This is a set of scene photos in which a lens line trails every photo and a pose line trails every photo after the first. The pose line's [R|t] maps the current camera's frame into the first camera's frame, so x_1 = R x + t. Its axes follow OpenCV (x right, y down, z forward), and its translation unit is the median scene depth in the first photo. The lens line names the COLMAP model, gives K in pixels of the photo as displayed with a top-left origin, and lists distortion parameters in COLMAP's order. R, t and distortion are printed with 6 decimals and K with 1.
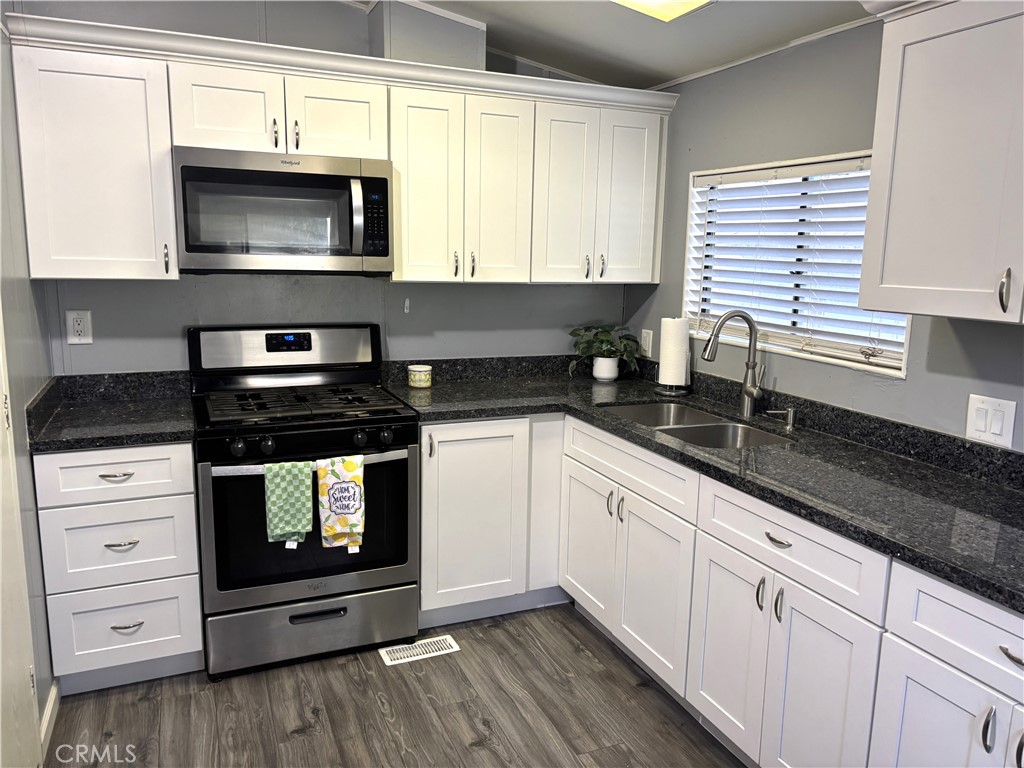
lens RADIAL K [[772.4, 0, 515.5], [0, 772.4, 388.7], [0, 0, 1]] dist [0.044759, -0.040786]
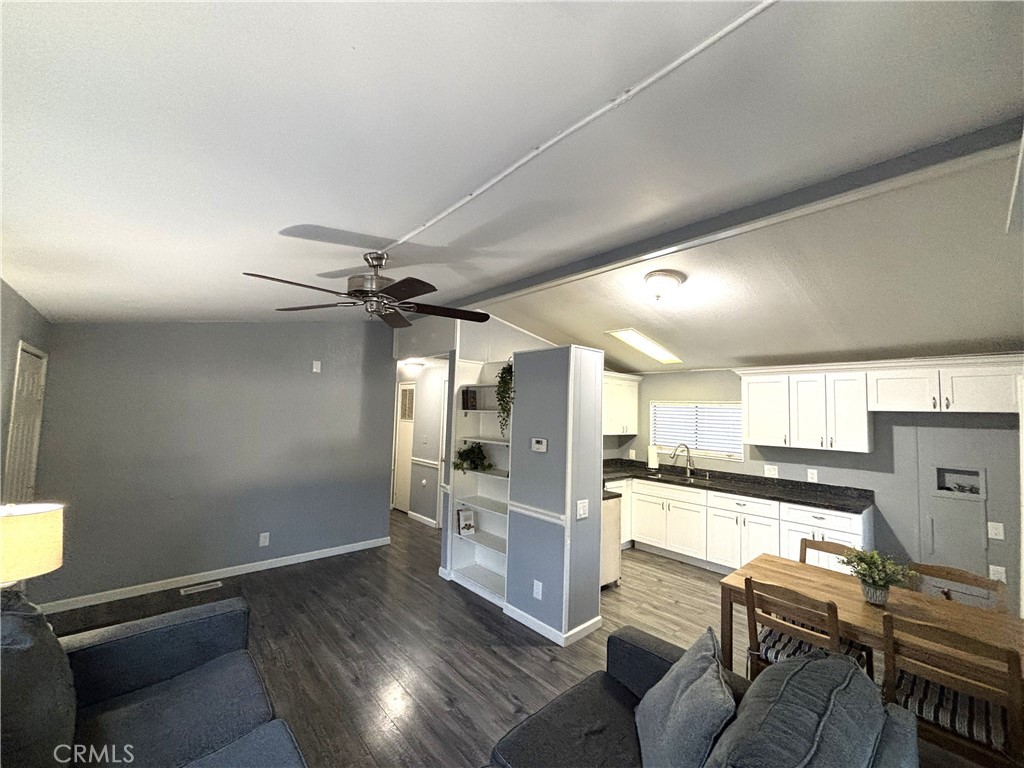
lens RADIAL K [[413.9, 0, 509.4], [0, 413.9, 384.6], [0, 0, 1]] dist [-0.001598, 0.001063]
pose [[0.948275, 0.031792, 0.315853, -1.051186], [0.042903, 0.973009, -0.226742, 0.024136], [-0.314537, 0.228565, 0.921317, -0.495025]]
